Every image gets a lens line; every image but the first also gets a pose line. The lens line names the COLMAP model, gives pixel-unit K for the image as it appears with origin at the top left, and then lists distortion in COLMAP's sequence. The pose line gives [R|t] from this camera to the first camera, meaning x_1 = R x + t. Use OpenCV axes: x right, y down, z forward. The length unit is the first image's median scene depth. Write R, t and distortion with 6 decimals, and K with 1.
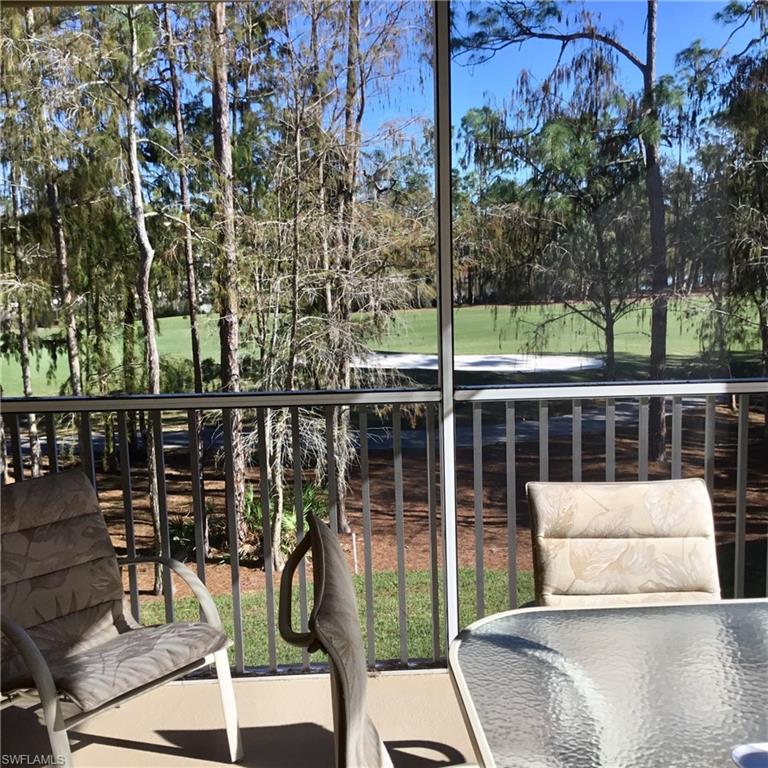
lens RADIAL K [[920.5, 0, 382.9], [0, 920.5, 402.0], [0, 0, 1]] dist [0.069378, -0.097818]
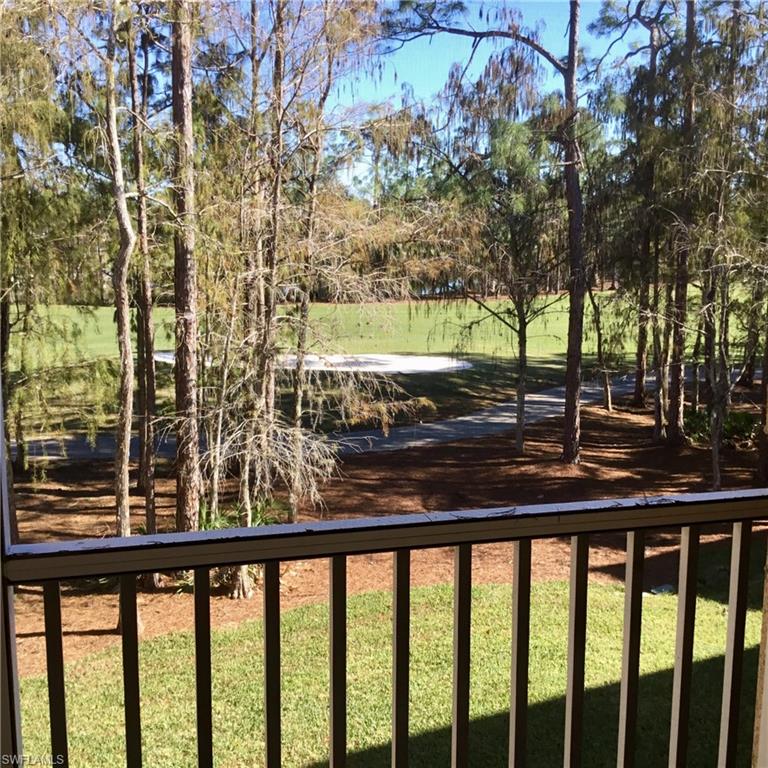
lens RADIAL K [[927.9, 0, 386.3], [0, 927.9, 396.1], [0, 0, 1]] dist [0.080572, -0.037676]
pose [[0.973573, -0.003499, 0.228349, -0.179804], [0.004433, 0.999984, -0.003578, -0.009316], [-0.228333, 0.004496, 0.973573, 0.081226]]
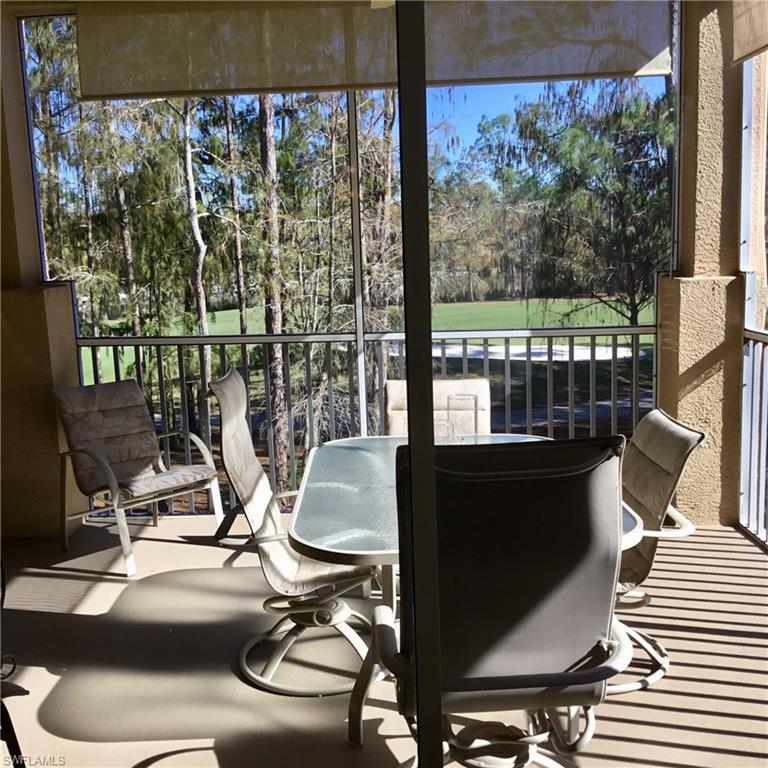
lens RADIAL K [[913.0, 0, 386.4], [0, 913.0, 411.0], [0, 0, 1]] dist [0.056682, -0.023592]
pose [[0.998167, 0.006629, -0.060159, 0.036265], [-0.005634, 0.999845, 0.016688, 0.016043], [0.060260, -0.016319, 0.998049, -0.098976]]
